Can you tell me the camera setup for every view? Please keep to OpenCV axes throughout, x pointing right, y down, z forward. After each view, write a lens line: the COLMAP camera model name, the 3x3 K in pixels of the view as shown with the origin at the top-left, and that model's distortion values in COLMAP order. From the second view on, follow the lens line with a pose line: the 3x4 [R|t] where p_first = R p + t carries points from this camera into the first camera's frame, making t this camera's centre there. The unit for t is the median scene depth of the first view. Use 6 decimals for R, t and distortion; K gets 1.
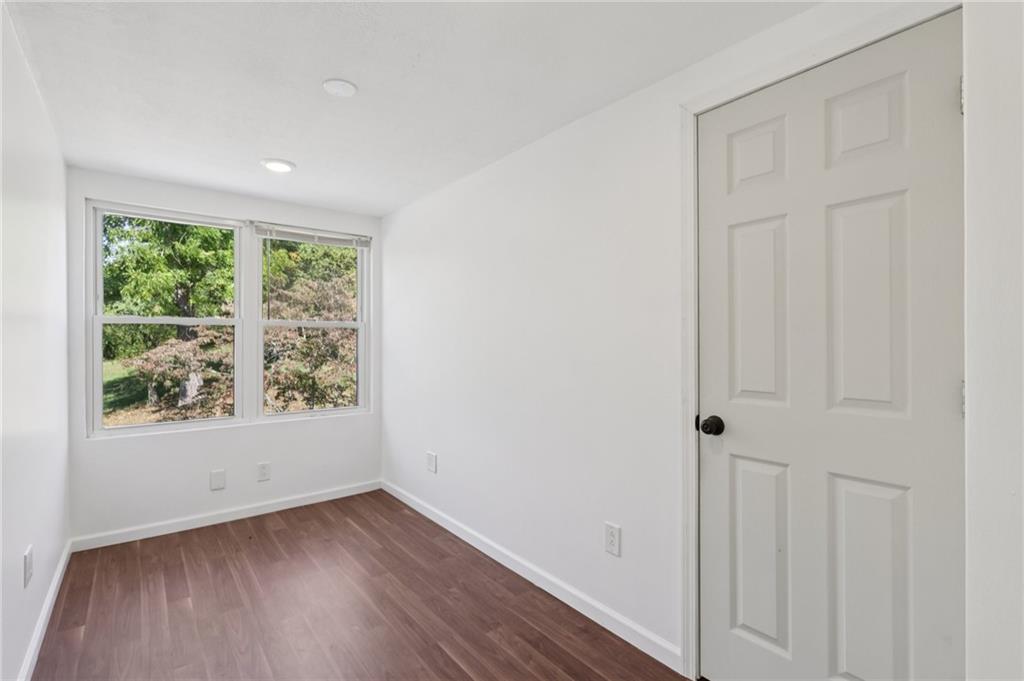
lens RADIAL K [[475.0, 0, 513.2], [0, 475.0, 345.0], [0, 0, 1]] dist [0.005369, 0.000333]
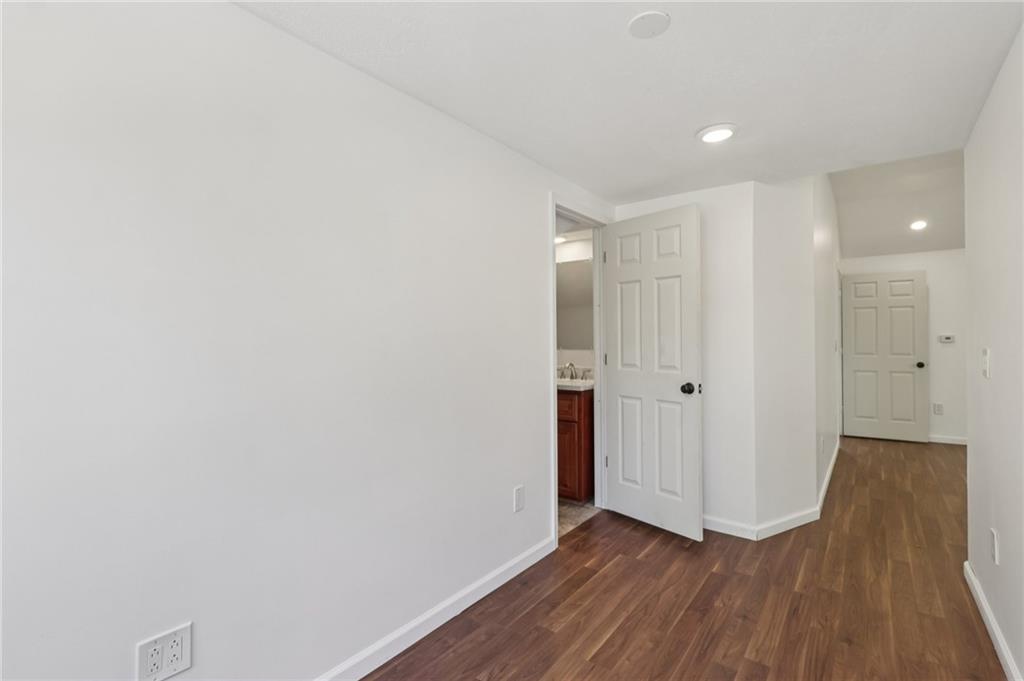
lens RADIAL K [[475.0, 0, 509.8], [0, 475.0, 331.1], [0, 0, 1]] dist [0.005369, 0.000333]
pose [[-0.250713, 0.009900, 0.968011, -1.041286], [0.001702, 0.999951, -0.009786, -0.030327], [-0.968060, -0.000806, -0.250718, 1.372123]]
